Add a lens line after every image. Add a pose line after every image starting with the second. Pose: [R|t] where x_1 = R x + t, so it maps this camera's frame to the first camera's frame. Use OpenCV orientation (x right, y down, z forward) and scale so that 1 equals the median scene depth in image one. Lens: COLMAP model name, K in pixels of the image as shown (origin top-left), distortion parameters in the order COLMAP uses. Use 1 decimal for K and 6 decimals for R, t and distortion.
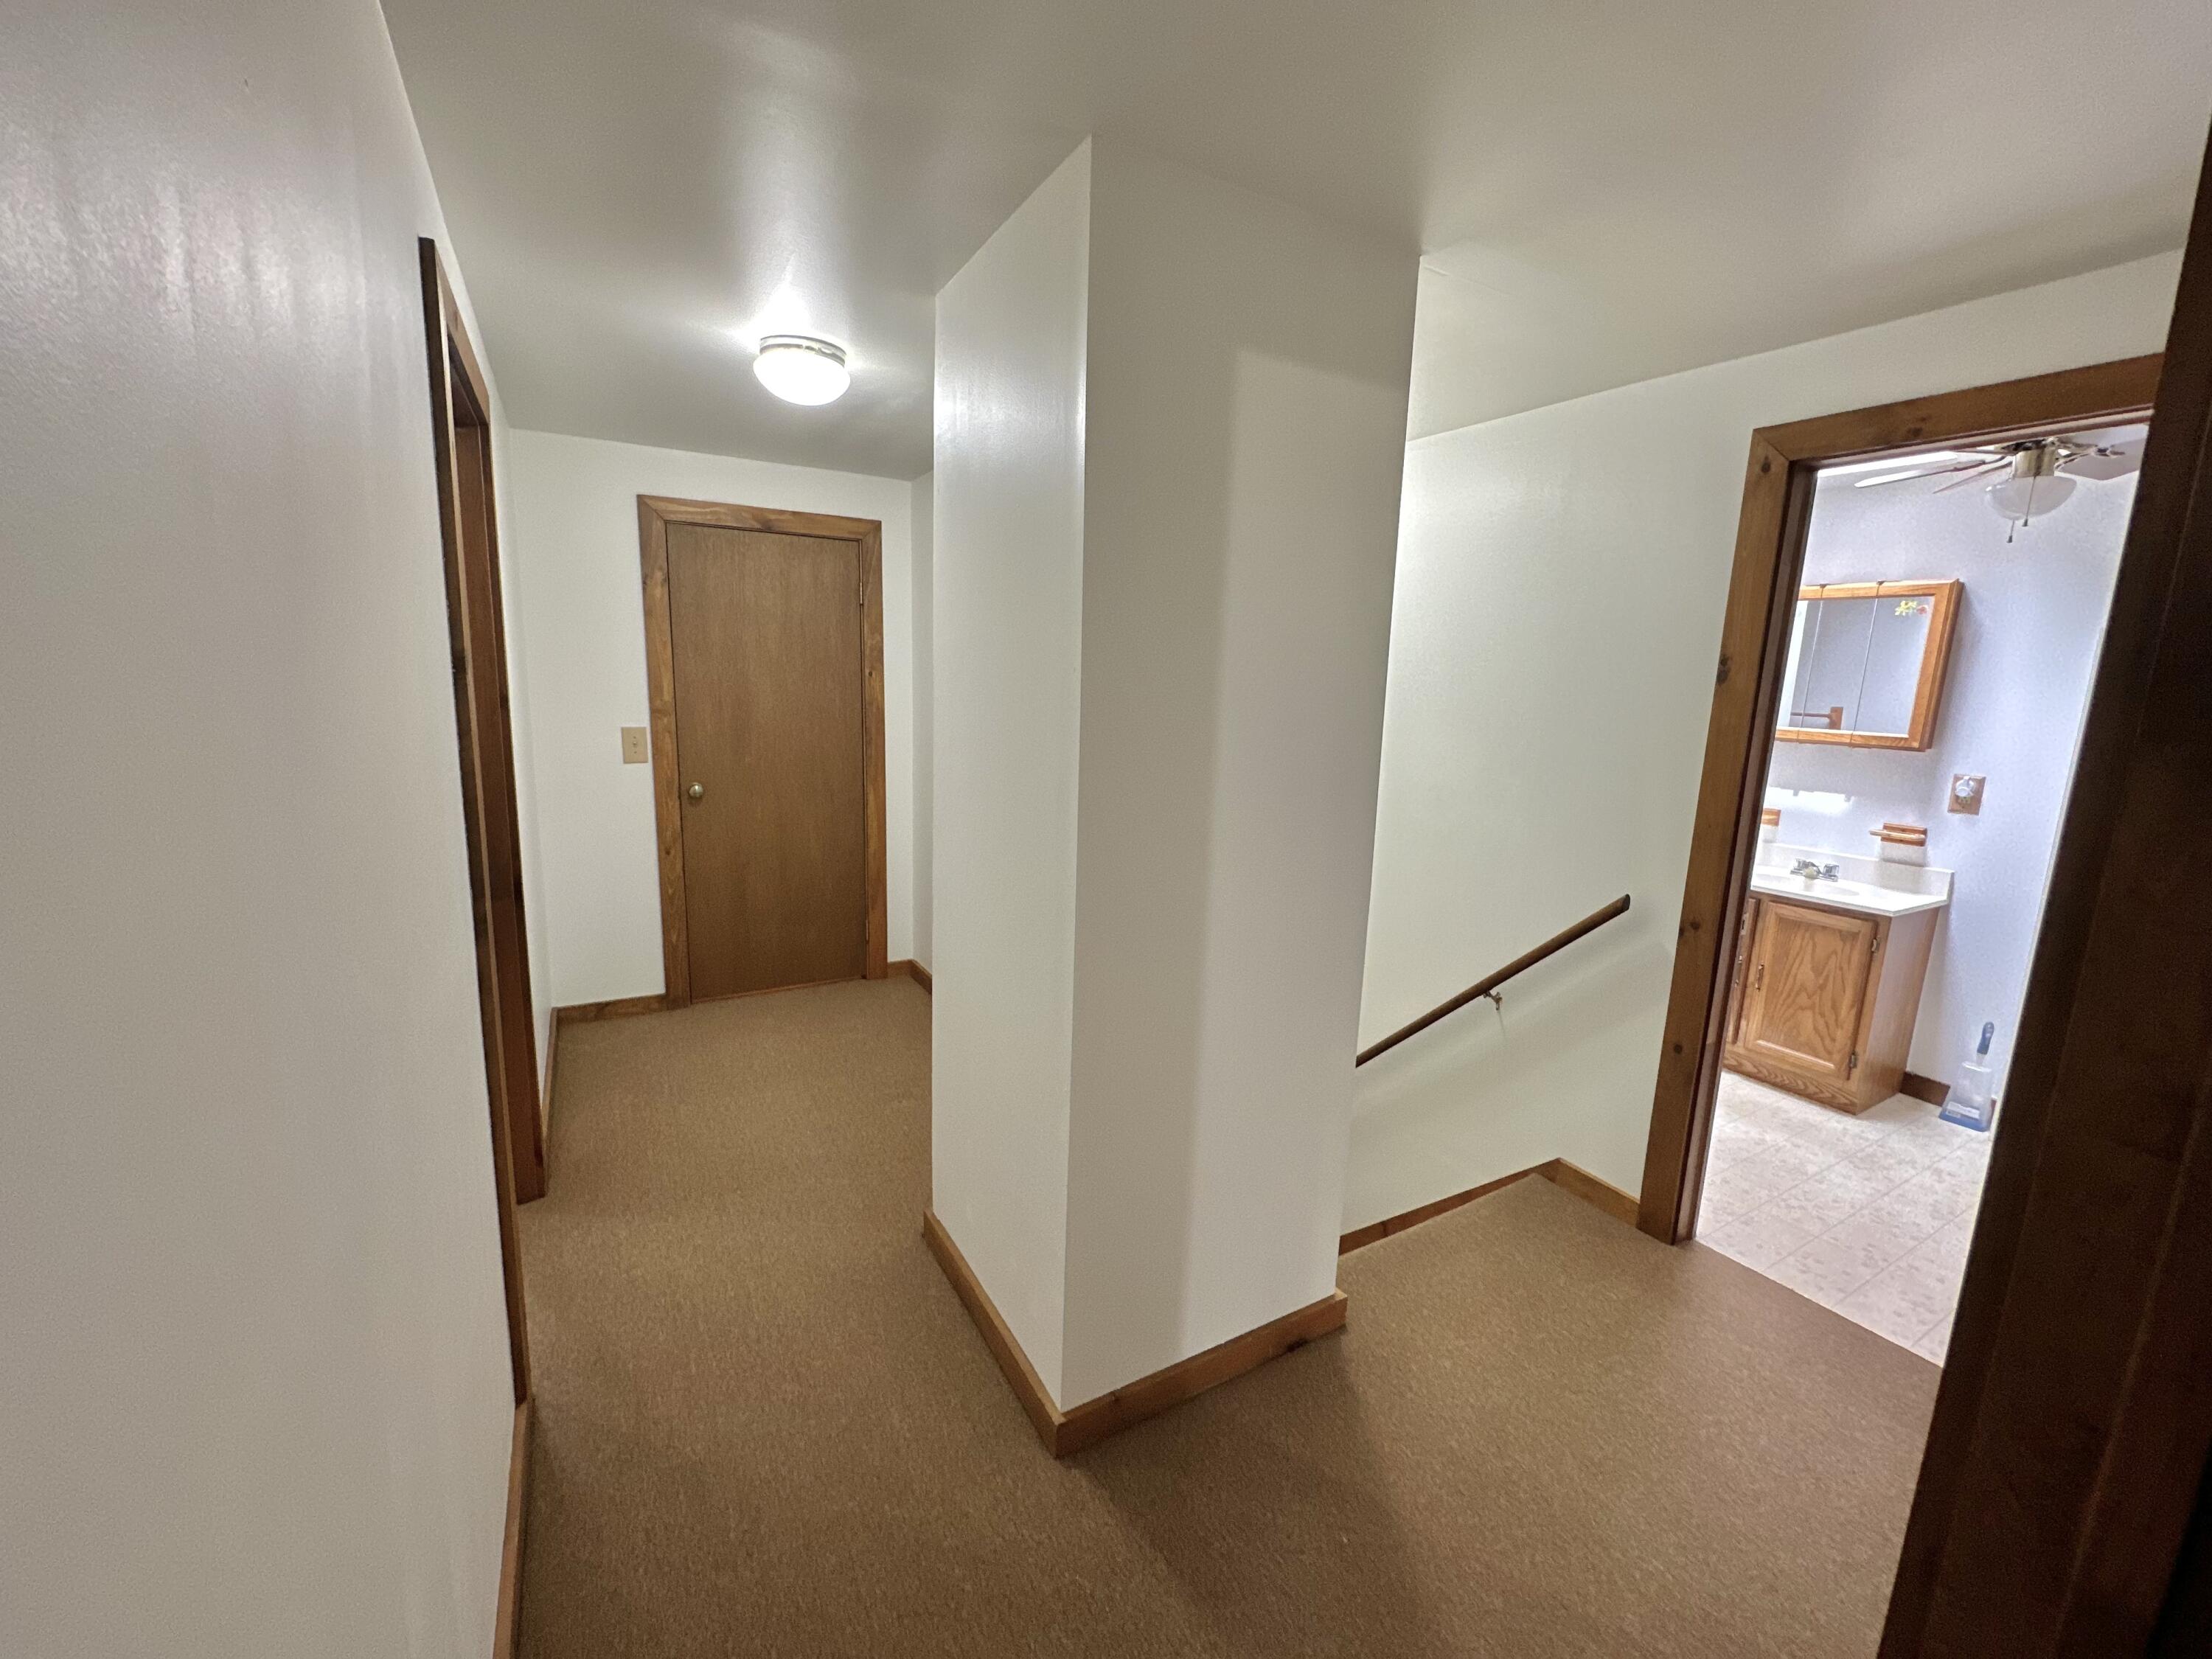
lens RADIAL K [[880.4, 0, 1101.3], [0, 880.4, 821.4], [0, 0, 1]] dist [-0.005504, 0.000366]
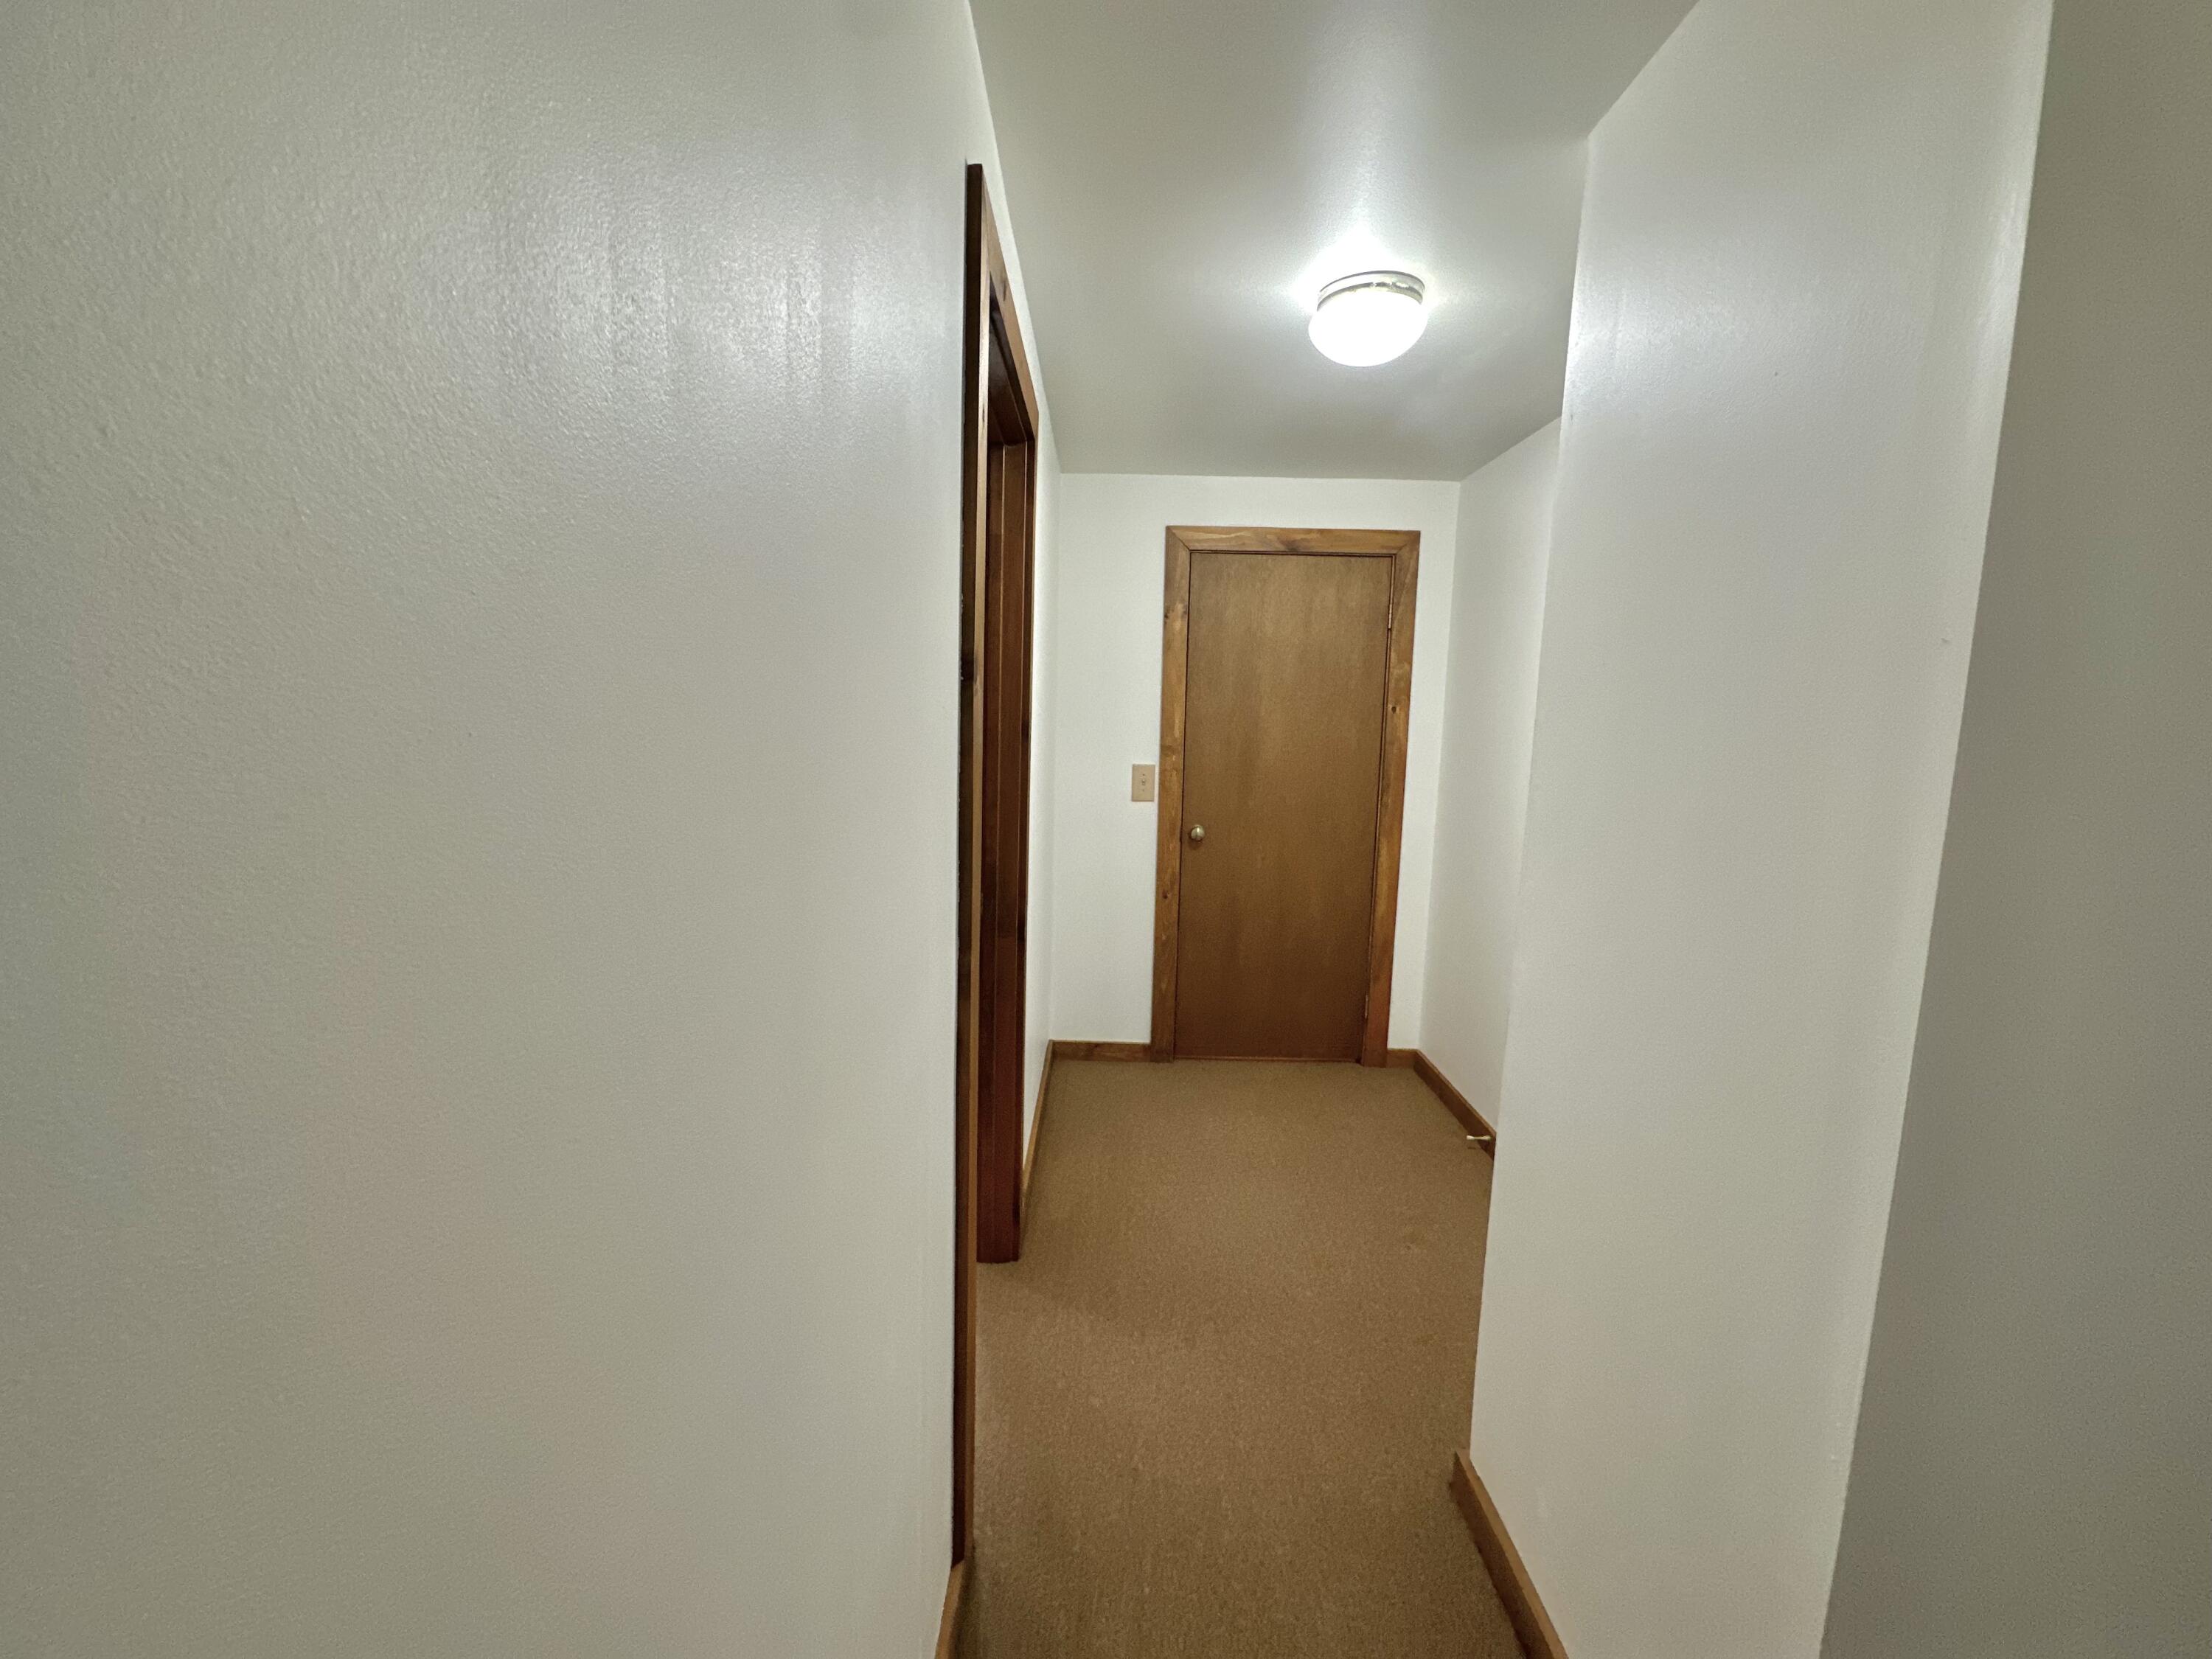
lens RADIAL K [[880.4, 0, 1098.3], [0, 880.4, 834.6], [0, 0, 1]] dist [-0.005504, 0.000366]
pose [[0.859158, 0.060876, -0.508077, -0.077067], [-0.082210, 0.996422, -0.019628, -0.006613], [0.505064, 0.058632, 0.861088, 0.142648]]
